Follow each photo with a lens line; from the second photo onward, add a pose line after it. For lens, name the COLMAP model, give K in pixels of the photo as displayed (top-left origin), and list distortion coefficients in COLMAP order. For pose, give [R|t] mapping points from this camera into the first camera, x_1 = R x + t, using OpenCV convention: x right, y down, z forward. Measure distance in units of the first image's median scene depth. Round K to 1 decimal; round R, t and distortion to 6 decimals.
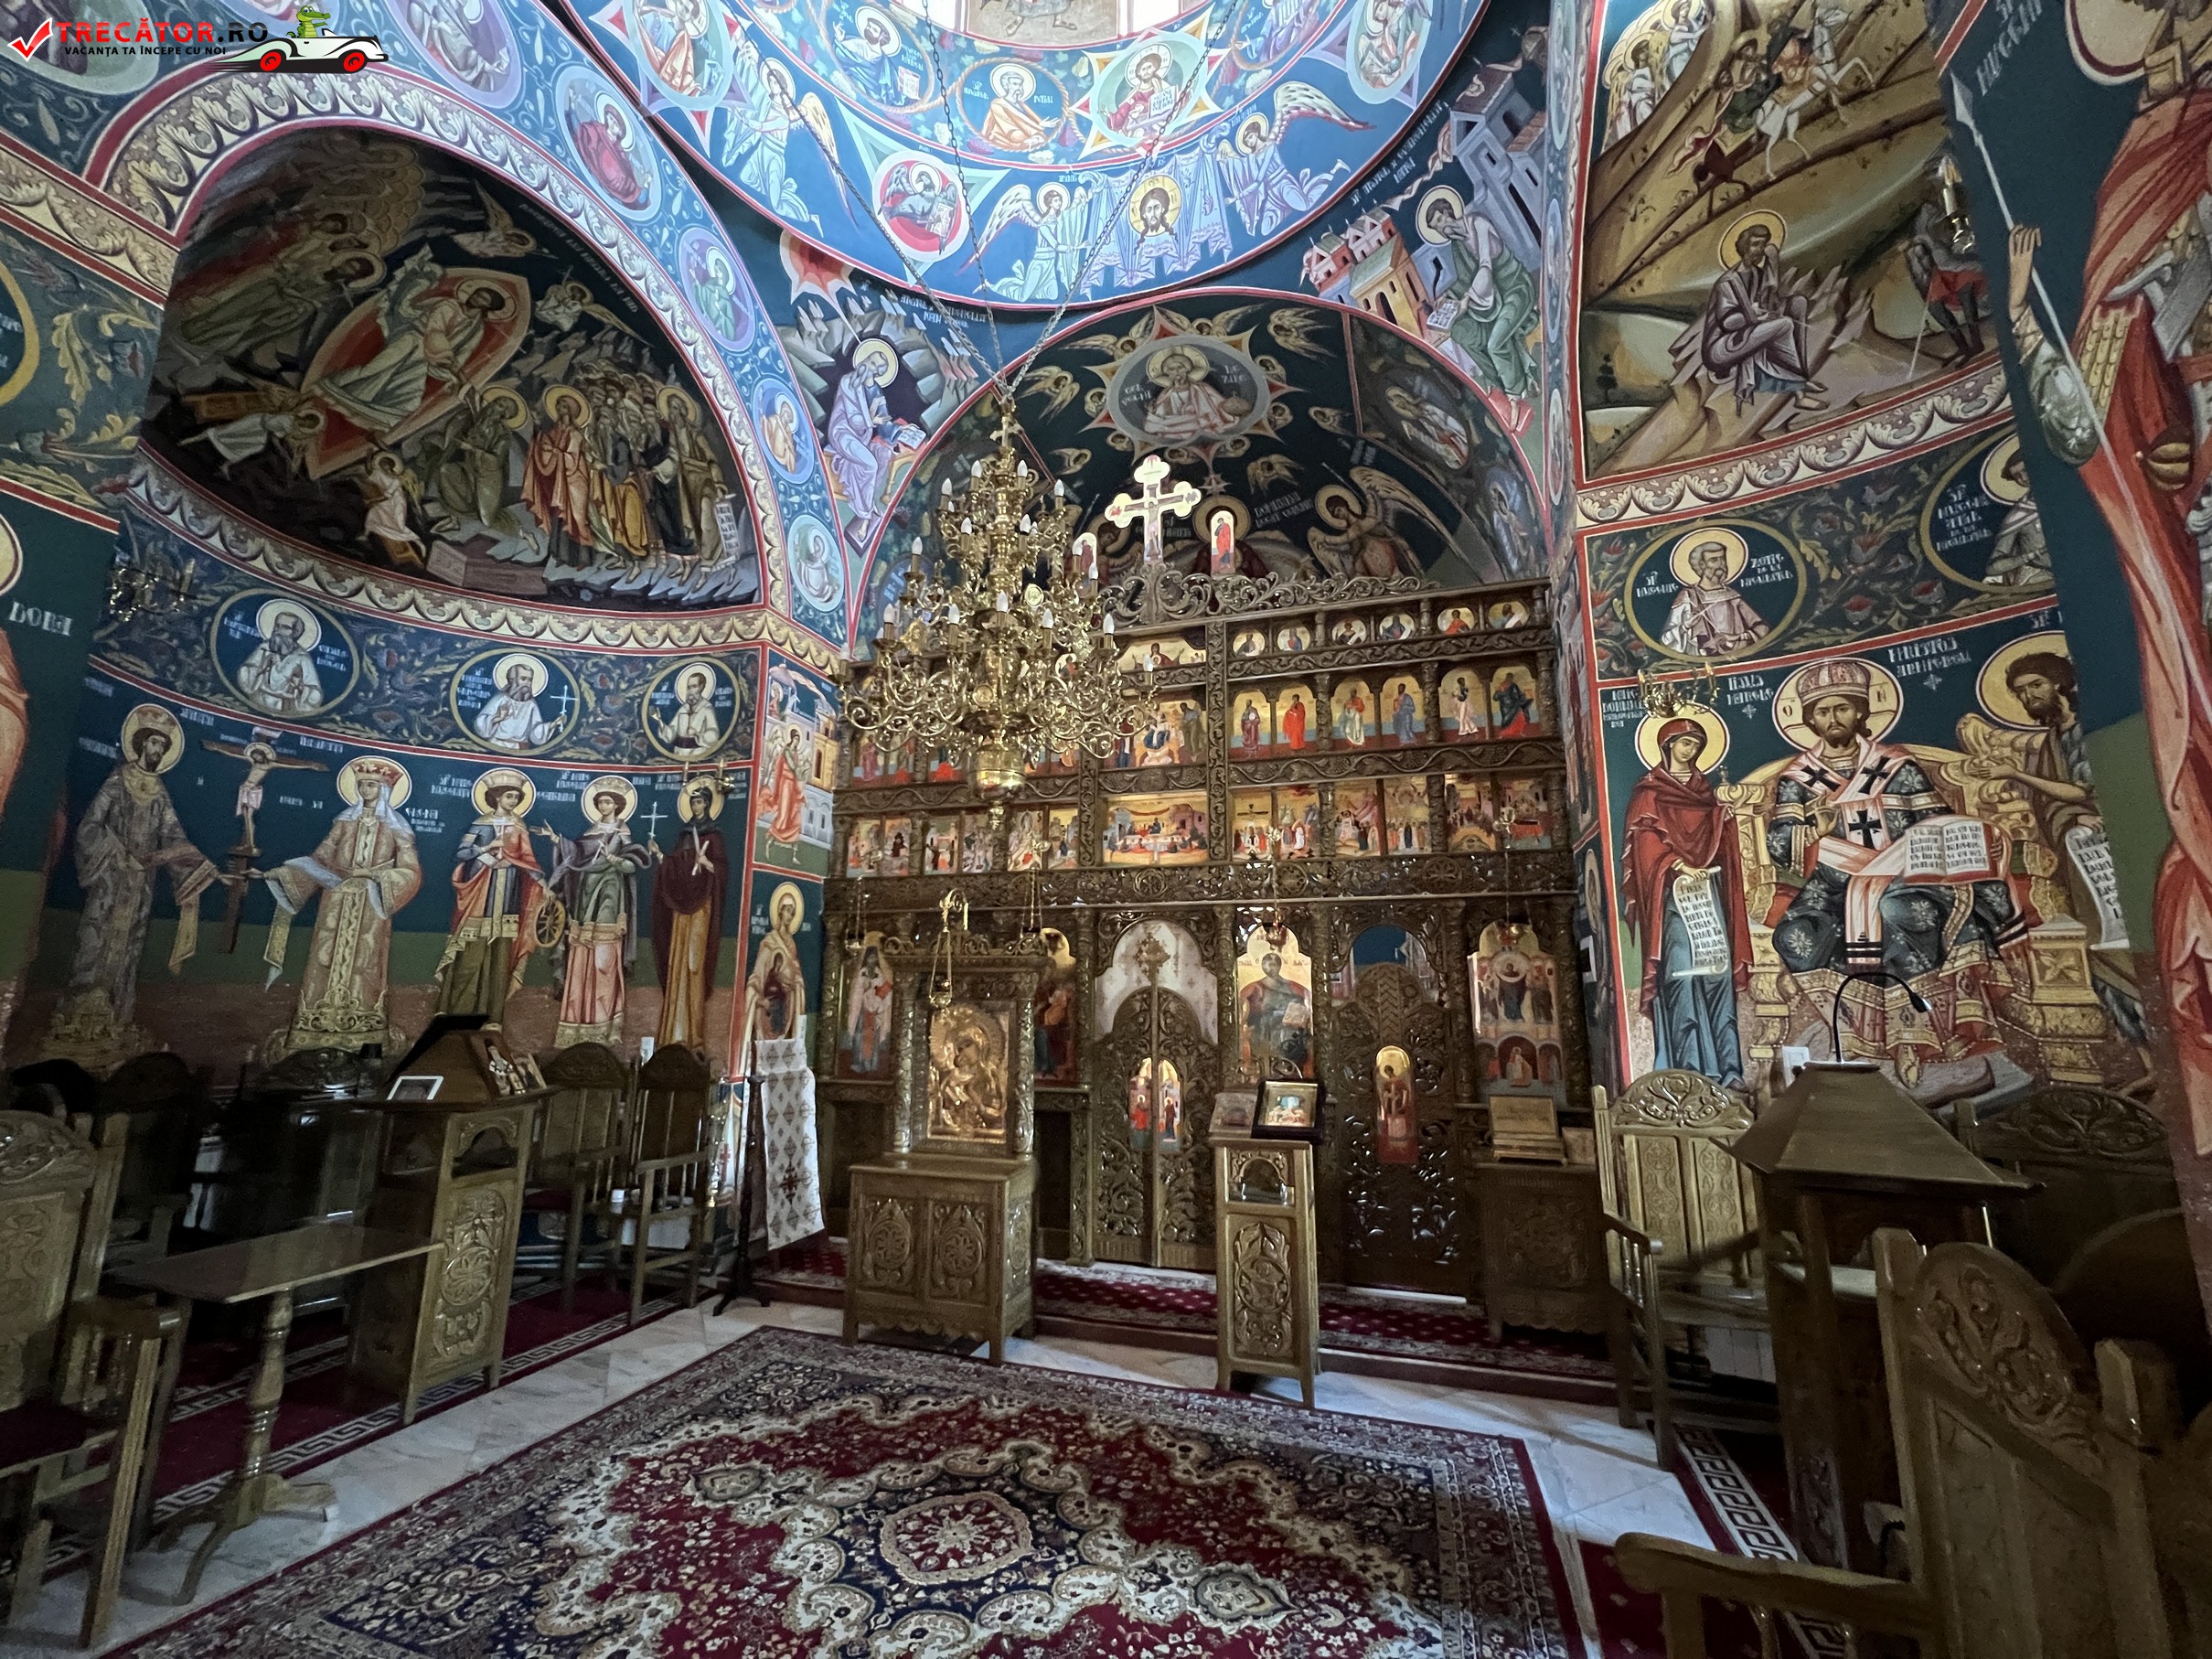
lens RADIAL K [[885.8, 0, 1106.4], [0, 885.8, 836.1], [0, 0, 1]] dist [-0.000818, 0.000004]
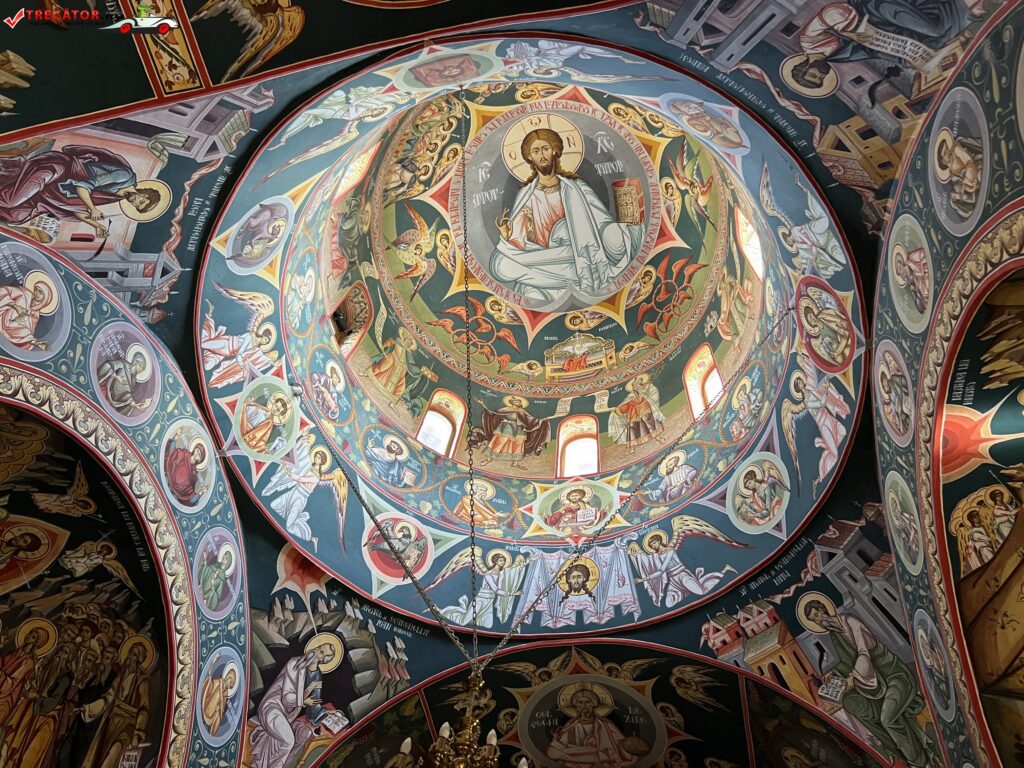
lens RADIAL K [[777.3, 0, 508.3], [0, 777.3, 380.4], [0, 0, 1]] dist [0.044745, -0.053556]
pose [[0.988243, 0.151985, -0.016637, -0.078914], [-0.107510, 0.613409, -0.782414, 0.004707], [-0.108709, 0.775003, 0.622537, 0.109515]]
